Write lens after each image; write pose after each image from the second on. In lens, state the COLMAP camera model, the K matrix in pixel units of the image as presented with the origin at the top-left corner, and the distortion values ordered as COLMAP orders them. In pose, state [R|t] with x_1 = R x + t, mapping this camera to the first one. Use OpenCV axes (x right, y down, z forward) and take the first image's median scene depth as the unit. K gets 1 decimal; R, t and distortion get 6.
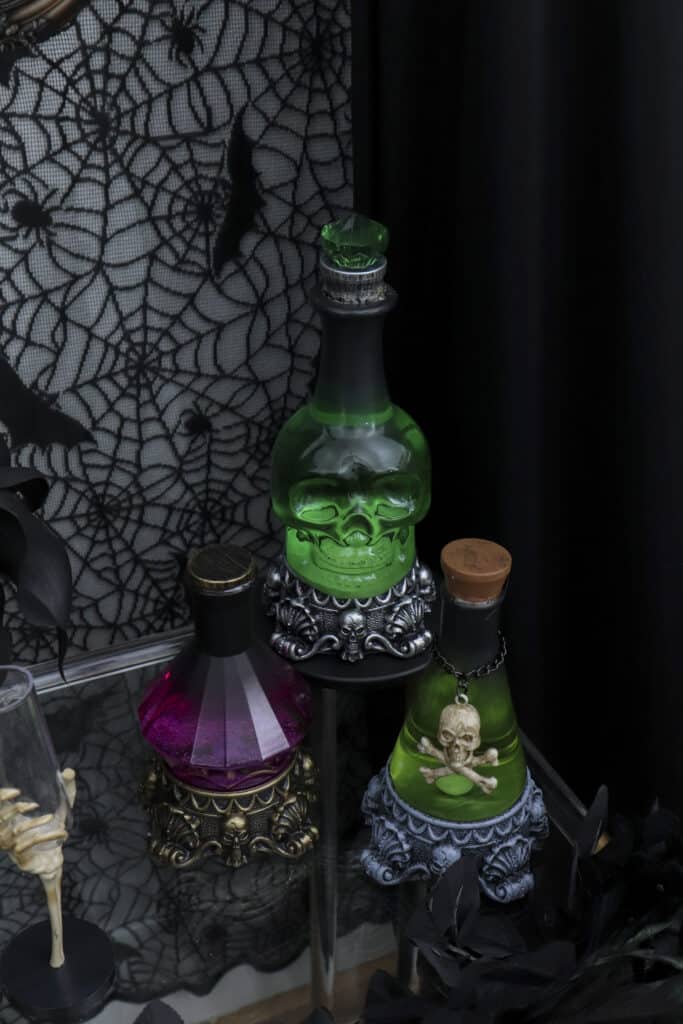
lens RADIAL K [[1393.7, 0, 344.5], [0, 1393.7, 518.4], [0, 0, 1]] dist [-0.003141, 0.000000]
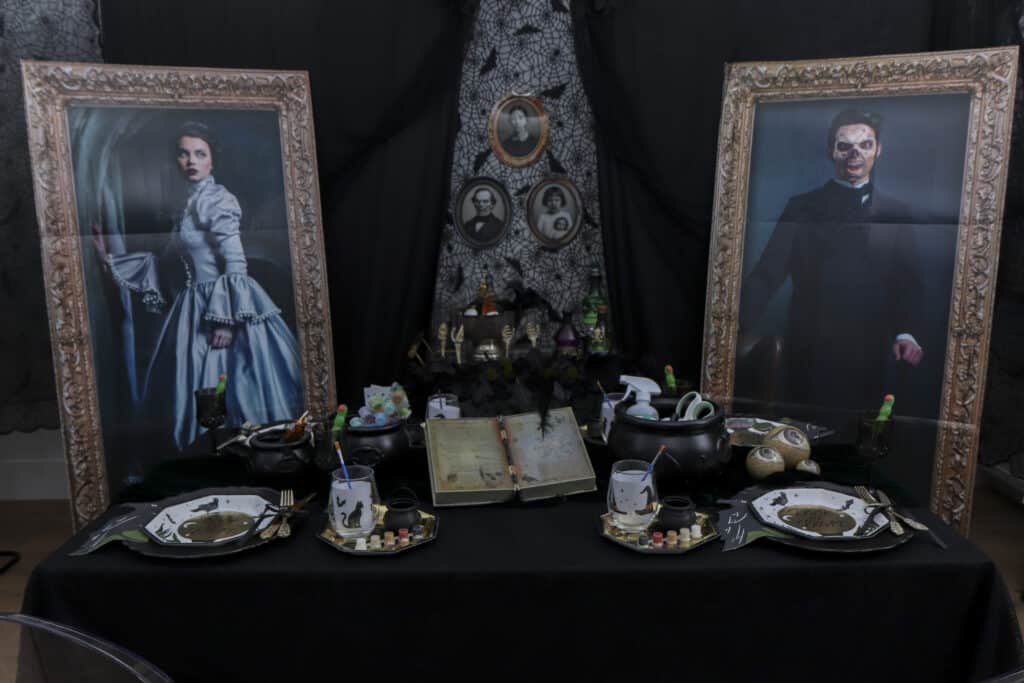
lens RADIAL K [[827.6, 0, 511.1], [0, 827.6, 351.7], [0, 0, 1]] dist [-0.015465, 0.005647]
pose [[0.919101, 0.060892, -0.389289, 0.929639], [-0.193417, 0.930485, -0.311107, 1.152519], [0.343283, 0.361234, 0.866987, -1.869731]]
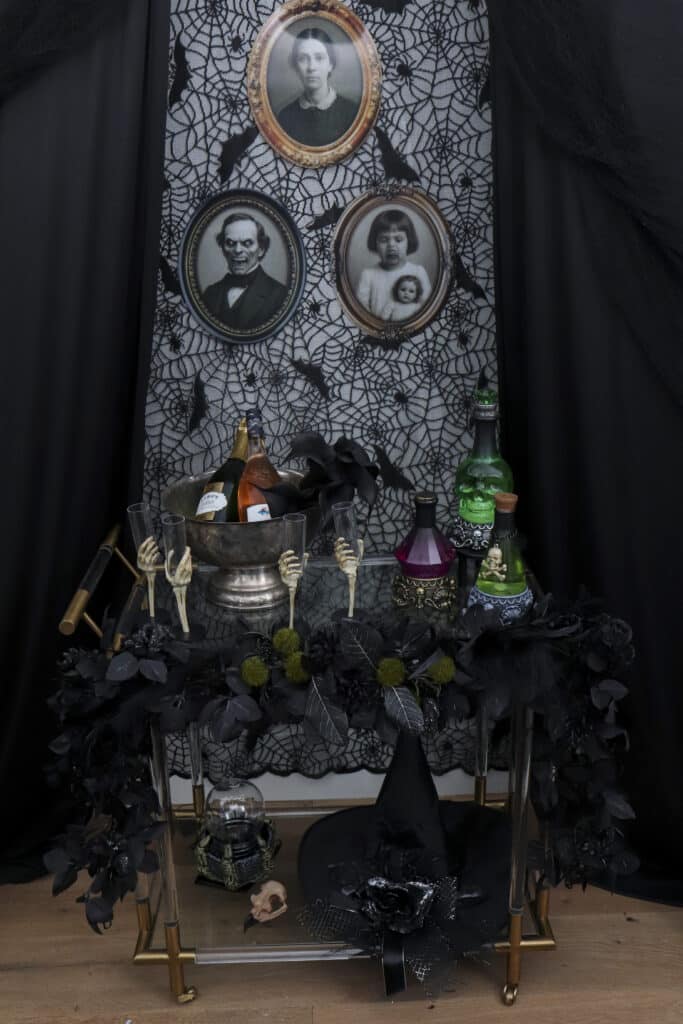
lens RADIAL K [[967.9, 0, 336.5], [0, 967.9, 489.0], [0, 0, 1]] dist [-0.017573, 0.000000]
pose [[0.922049, 0.095800, -0.375031, 0.392358], [-0.182461, 0.962061, -0.202845, 0.366329], [0.341371, 0.255462, 0.904547, -0.721981]]
